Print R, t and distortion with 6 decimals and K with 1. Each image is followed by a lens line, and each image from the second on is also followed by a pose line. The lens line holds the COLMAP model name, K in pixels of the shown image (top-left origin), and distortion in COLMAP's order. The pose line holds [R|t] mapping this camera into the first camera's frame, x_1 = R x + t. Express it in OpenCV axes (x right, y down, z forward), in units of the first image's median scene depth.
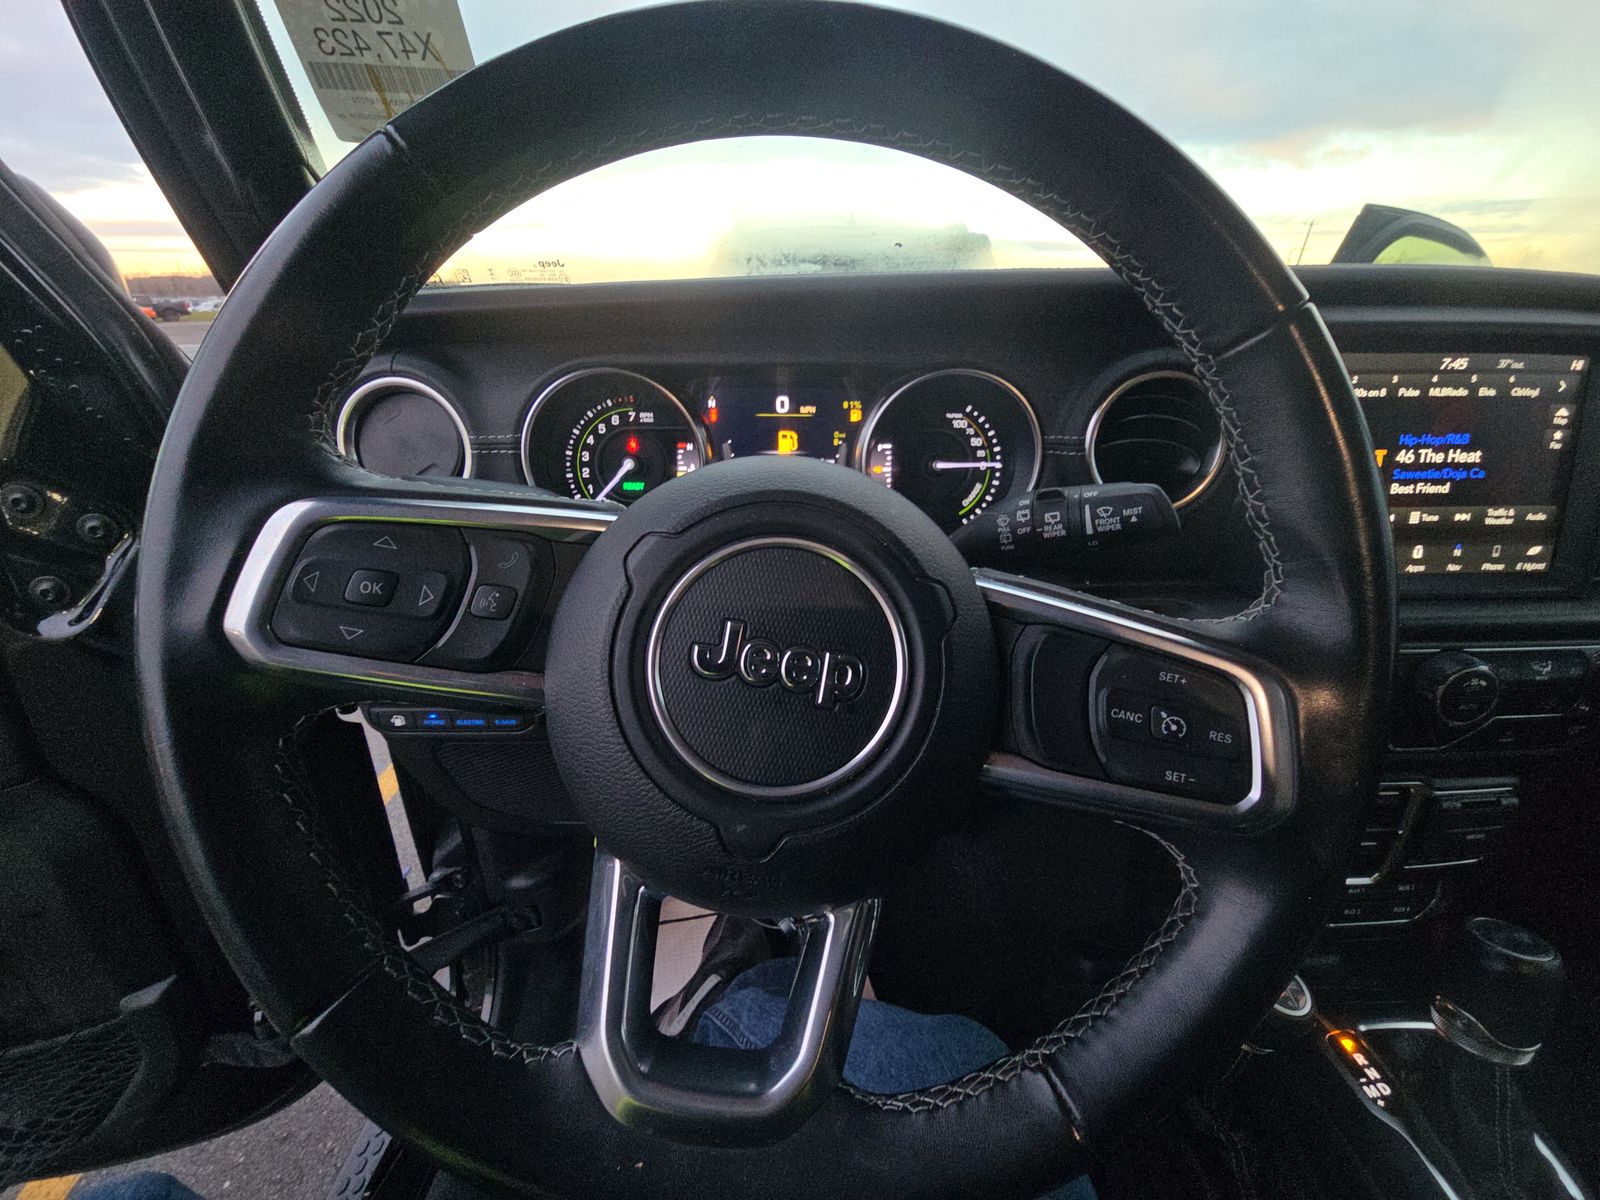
lens RADIAL K [[650.0, 0, 800.0], [0, 650.0, 600.0], [0, 0, 1]] dist [-0.008949, -0.000921]
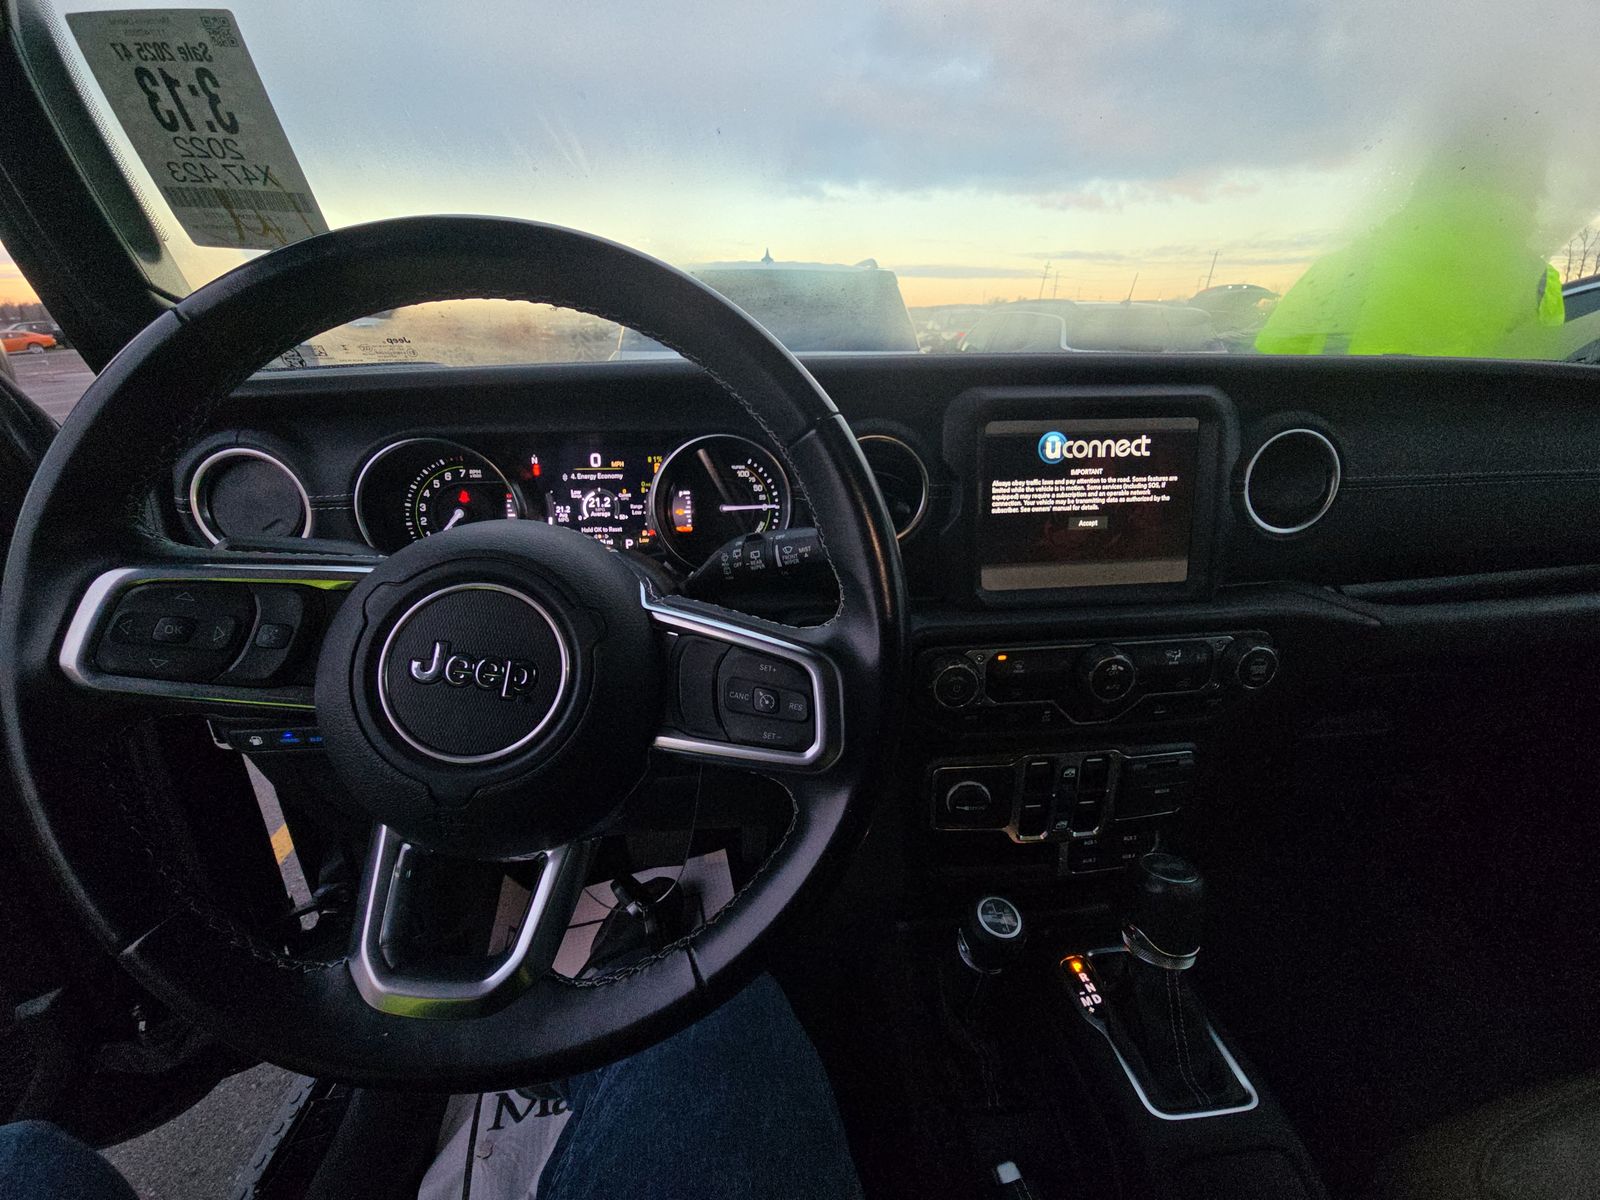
lens RADIAL K [[643.0, 0, 800.0], [0, 643.0, 600.0], [0, 0, 1]] dist [0.000312, -0.007818]
pose [[0.996314, -0.033602, 0.078931, 0.264594], [0.035779, 0.999013, -0.026334, 0.001614], [-0.077968, 0.029061, 0.996532, -0.218726]]
